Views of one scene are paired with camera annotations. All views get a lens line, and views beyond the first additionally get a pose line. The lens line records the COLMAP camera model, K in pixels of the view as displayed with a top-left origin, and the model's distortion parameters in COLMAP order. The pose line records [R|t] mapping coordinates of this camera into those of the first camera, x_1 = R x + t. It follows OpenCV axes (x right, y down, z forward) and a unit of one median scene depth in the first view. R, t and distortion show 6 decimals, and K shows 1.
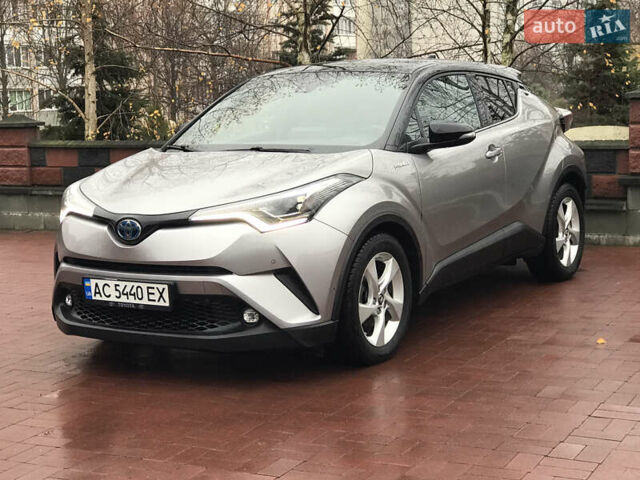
lens RADIAL K [[1242.4, 0, 319.0], [0, 1242.4, 239.6], [0, 0, 1]] dist [0.020437, 0.136723]
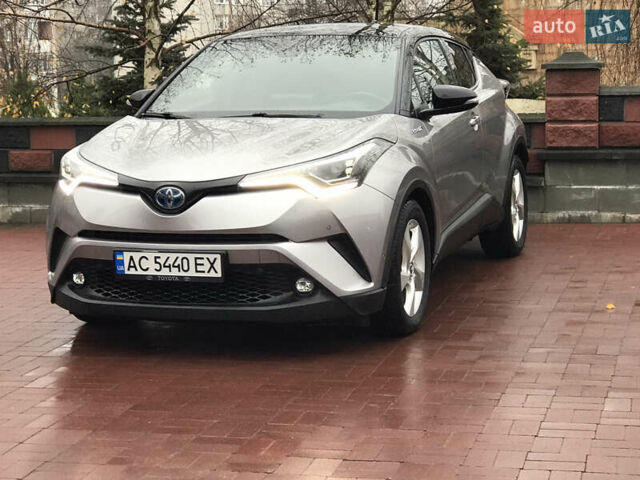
lens RADIAL K [[1467.2, 0, 320.0], [0, 1467.2, 240.3], [0, 0, 1]] dist [-0.071470, 0.041260]
pose [[0.975531, -0.021442, 0.218812, -0.284709], [0.022746, 0.999735, -0.003442, 0.030490], [-0.218680, 0.008334, 0.975761, -0.105924]]
